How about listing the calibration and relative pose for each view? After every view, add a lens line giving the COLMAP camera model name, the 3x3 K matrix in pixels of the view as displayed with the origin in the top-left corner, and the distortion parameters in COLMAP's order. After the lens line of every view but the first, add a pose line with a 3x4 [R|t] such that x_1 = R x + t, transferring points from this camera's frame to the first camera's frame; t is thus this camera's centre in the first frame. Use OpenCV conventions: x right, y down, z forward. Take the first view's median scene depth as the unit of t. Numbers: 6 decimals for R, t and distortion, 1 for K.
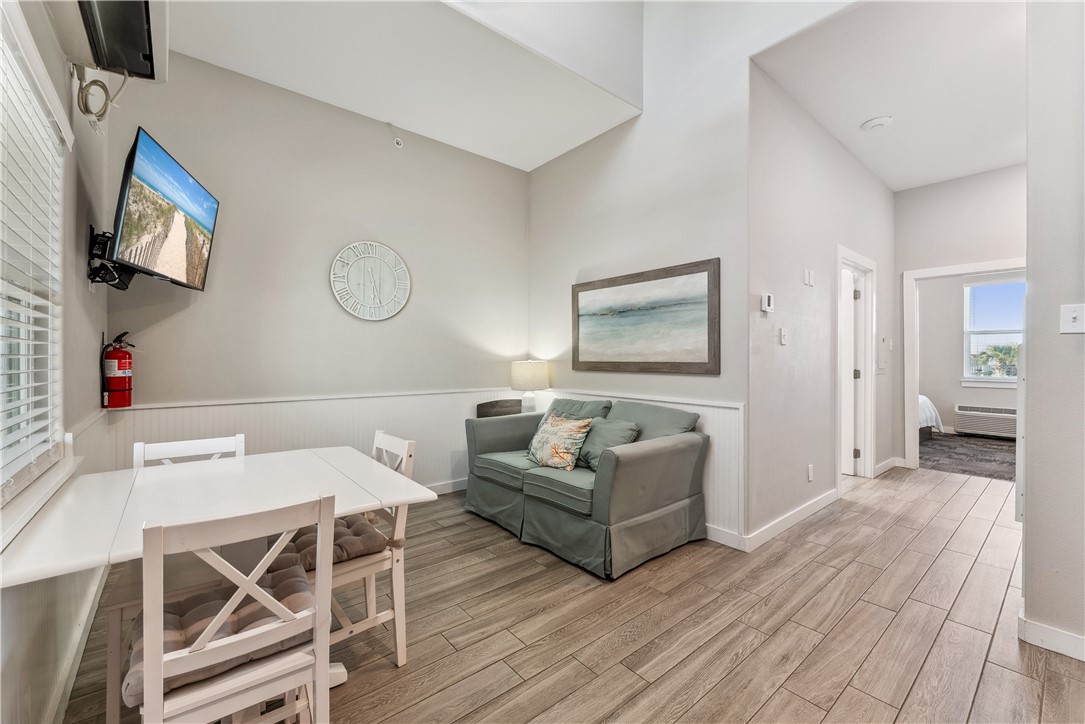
lens RADIAL K [[441.6, 0, 541.4], [0, 441.6, 352.2], [0, 0, 1]] dist [-0.001459, 0.000359]
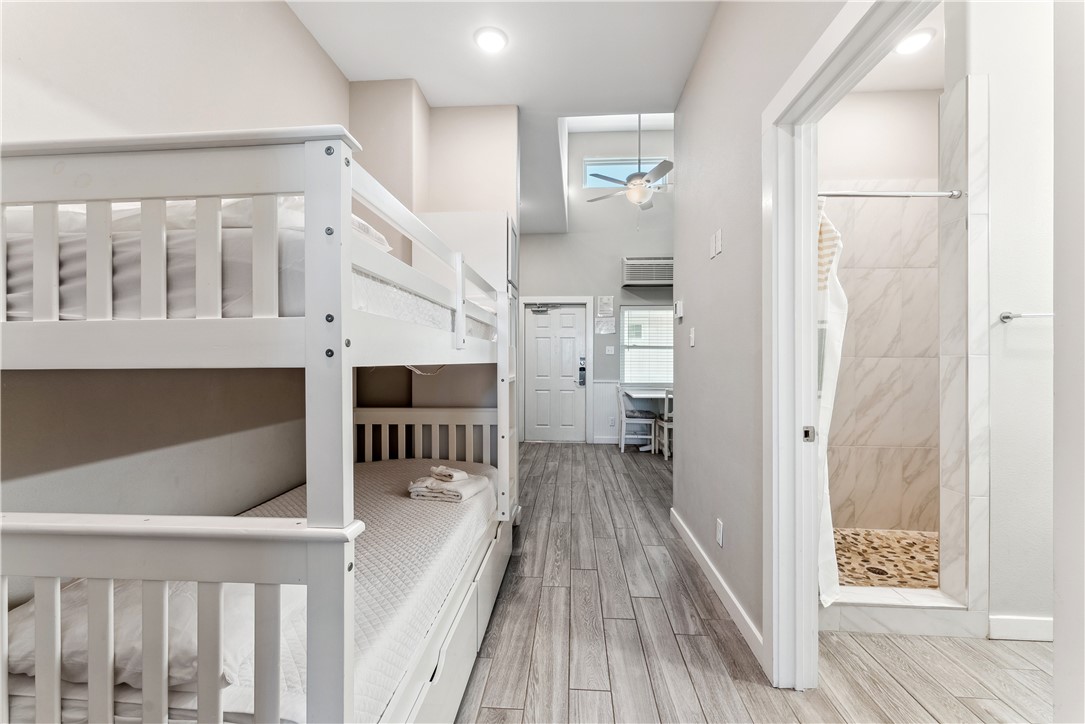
lens RADIAL K [[435.0, 0, 542.5], [0, 435.0, 362.0], [0, 0, 1]] dist [-0.001608, -0.000492]
pose [[-0.689457, -0.005953, -0.724302, 1.447698], [0.001637, 0.999951, -0.009777, 0.024381], [0.724325, -0.007926, -0.689413, 1.435167]]
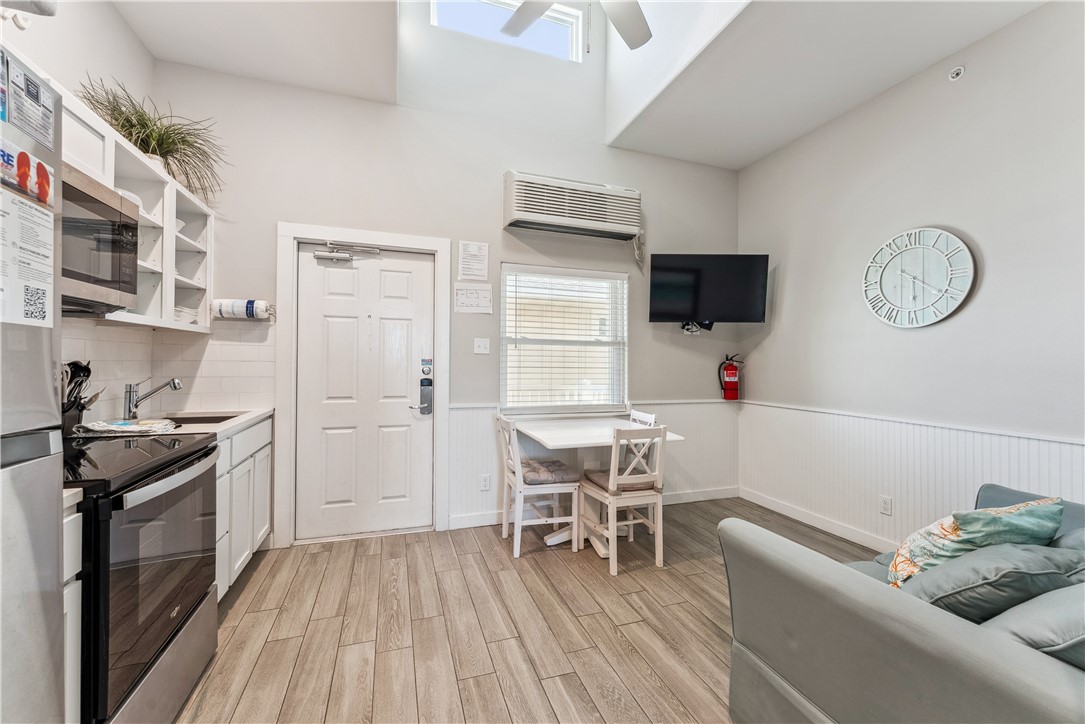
lens RADIAL K [[440.2, 0, 545.2], [0, 440.2, 357.2], [0, 0, 1]] dist [-0.000770, -0.000402]
pose [[-0.347361, -0.016958, -0.937578, 0.681027], [-0.001059, 0.999843, -0.017692, -0.004105], [0.937731, -0.005153, -0.347324, 0.753497]]
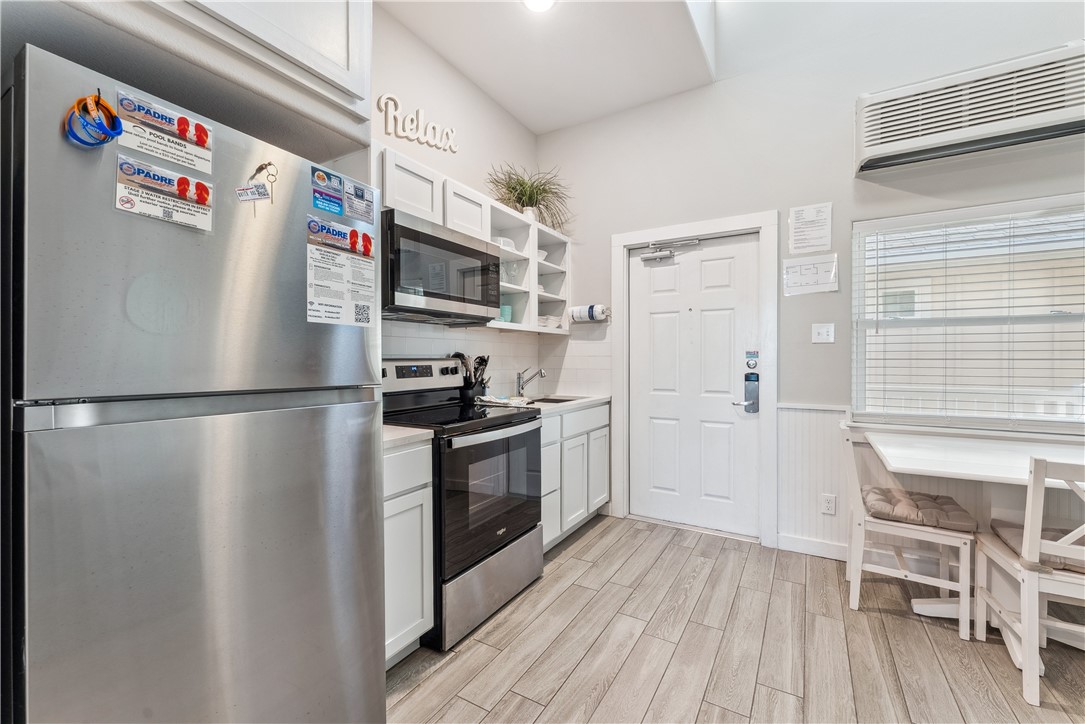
lens RADIAL K [[446.5, 0, 542.7], [0, 446.5, 364.1], [0, 0, 1]] dist [-0.000023, 0.000025]
pose [[-0.941425, -0.000631, -0.337223, 0.531200], [0.000575, 0.999994, -0.003477, 0.013243], [0.337223, -0.003467, -0.941418, 0.877170]]
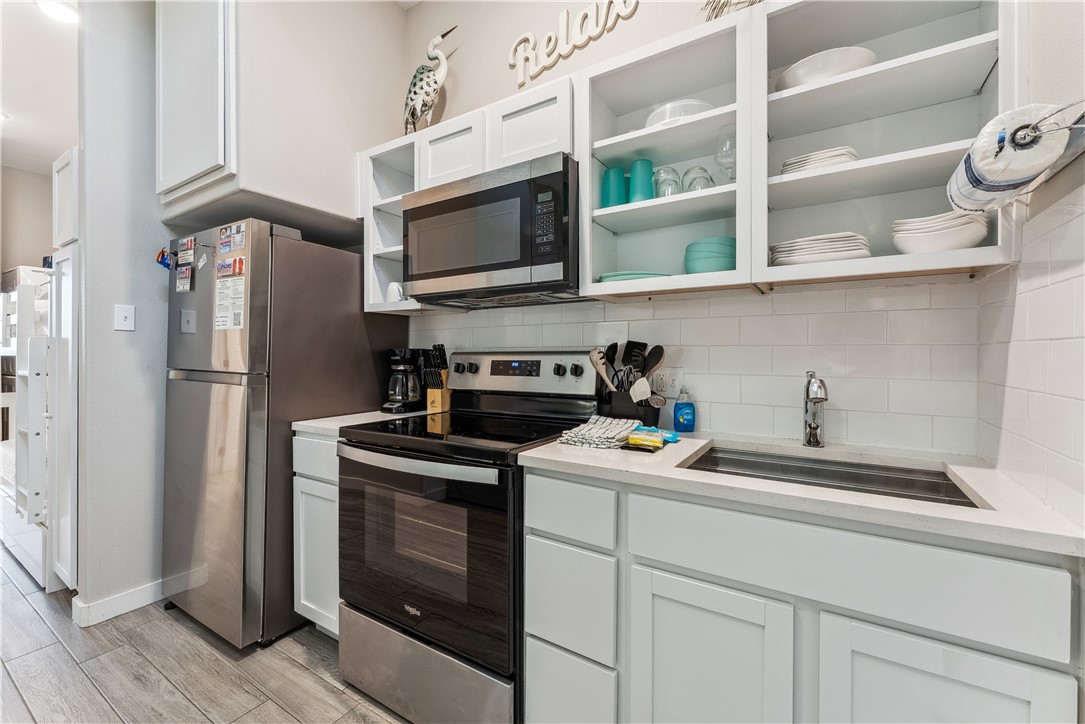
lens RADIAL K [[445.7, 0, 547.6], [0, 445.7, 357.6], [0, 0, 1]] dist [-0.001005, -0.000332]
pose [[-0.319375, -0.012116, 0.947551, -0.141297], [-0.012260, 0.999887, 0.008653, 0.002598], [-0.947549, -0.008854, -0.319488, 0.198995]]
